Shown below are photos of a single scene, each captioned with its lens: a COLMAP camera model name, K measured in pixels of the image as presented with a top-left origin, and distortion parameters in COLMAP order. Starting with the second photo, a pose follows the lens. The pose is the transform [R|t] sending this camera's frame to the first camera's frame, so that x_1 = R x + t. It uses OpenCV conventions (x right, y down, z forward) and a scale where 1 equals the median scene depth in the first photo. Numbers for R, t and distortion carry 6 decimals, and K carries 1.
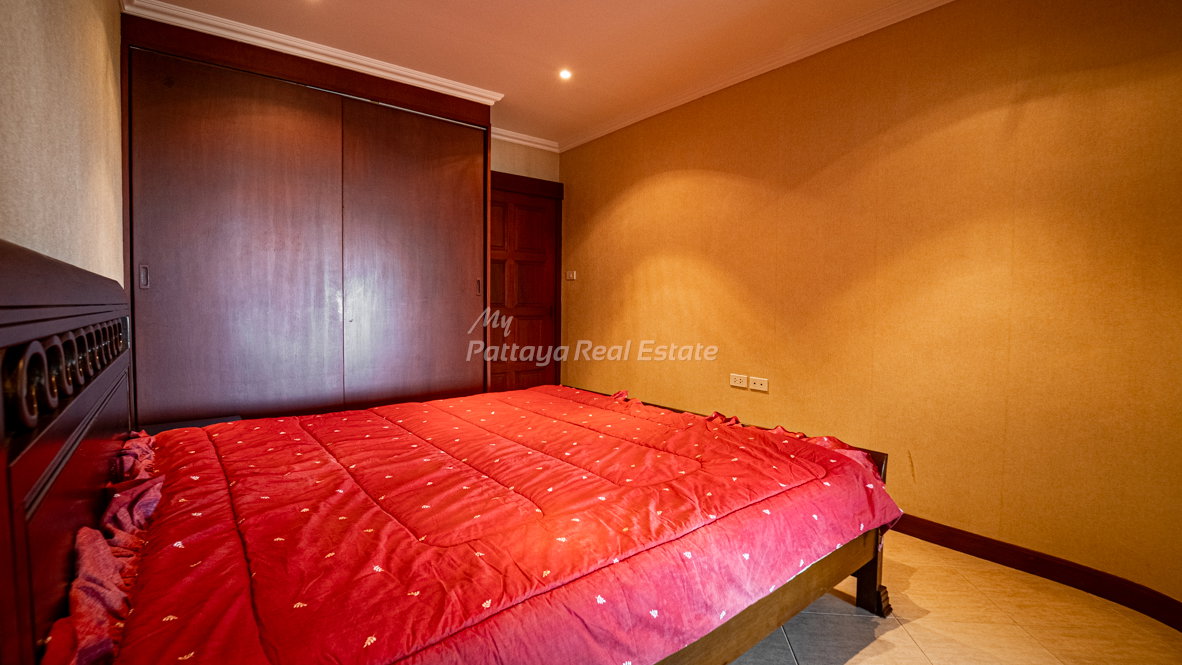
lens RADIAL K [[510.4, 0, 596.4], [0, 510.4, 320.3], [0, 0, 1]] dist [0.001343, 0.000032]
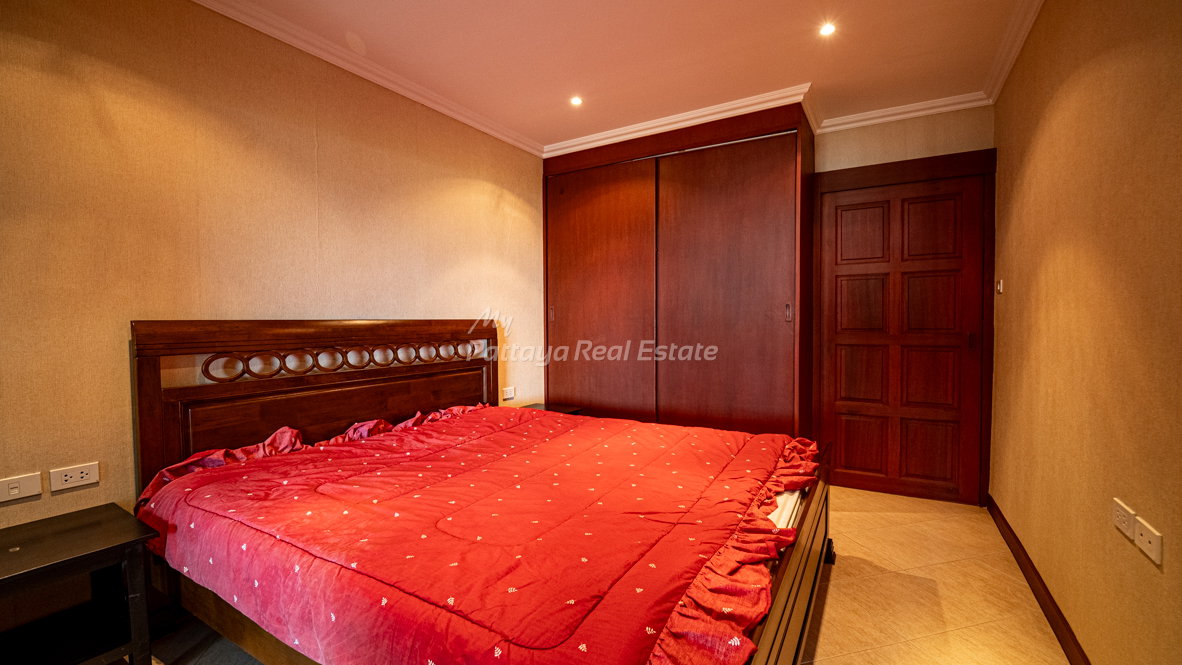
lens RADIAL K [[489.4, 0, 592.9], [0, 489.4, 334.3], [0, 0, 1]] dist [-0.022973, 0.000025]
pose [[0.352759, 0.020531, -0.935489, 0.448199], [-0.022538, 0.999656, 0.013440, -0.029664], [0.935443, 0.016343, 0.353100, 0.391114]]
